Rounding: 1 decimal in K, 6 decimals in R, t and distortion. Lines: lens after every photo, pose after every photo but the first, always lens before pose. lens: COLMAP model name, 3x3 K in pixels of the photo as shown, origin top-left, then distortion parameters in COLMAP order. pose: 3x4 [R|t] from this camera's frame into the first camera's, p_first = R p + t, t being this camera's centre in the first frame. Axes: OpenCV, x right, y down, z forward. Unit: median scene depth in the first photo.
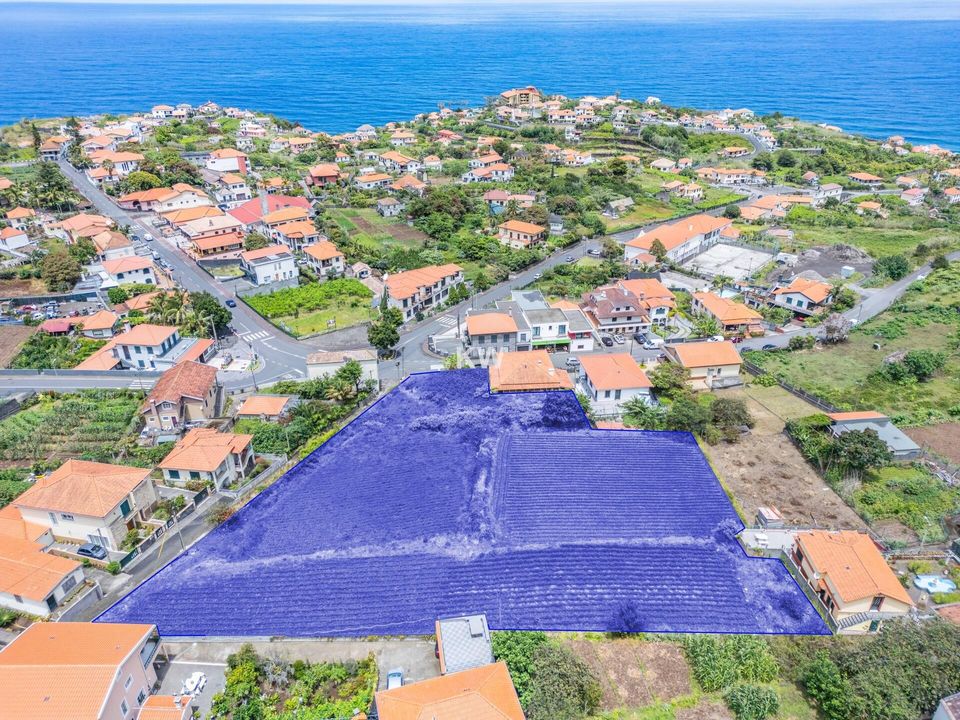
lens RADIAL K [[628.9, 0, 480.0], [0, 628.9, 360.0], [0, 0, 1]] dist [0.039009, -0.041572]
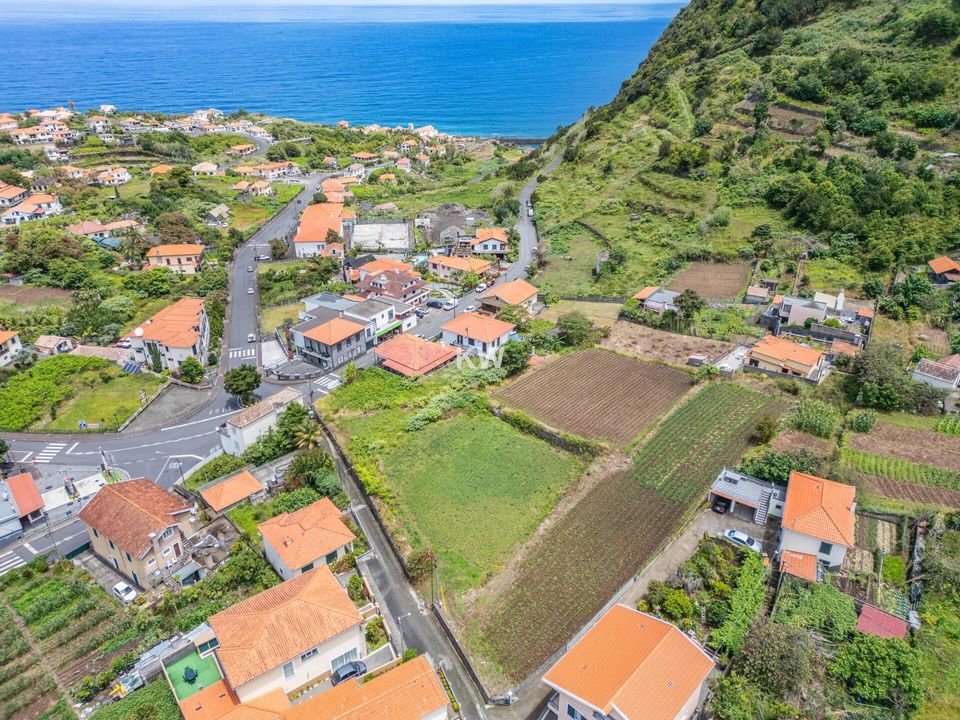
lens RADIAL K [[628.9, 0, 480.0], [0, 628.9, 360.0], [0, 0, 1]] dist [0.039009, -0.041572]
pose [[0.692155, -0.344513, 0.634218, -0.261978], [0.344997, 0.929760, 0.128542, -0.035475], [-0.633955, 0.129832, 0.762394, 0.068840]]
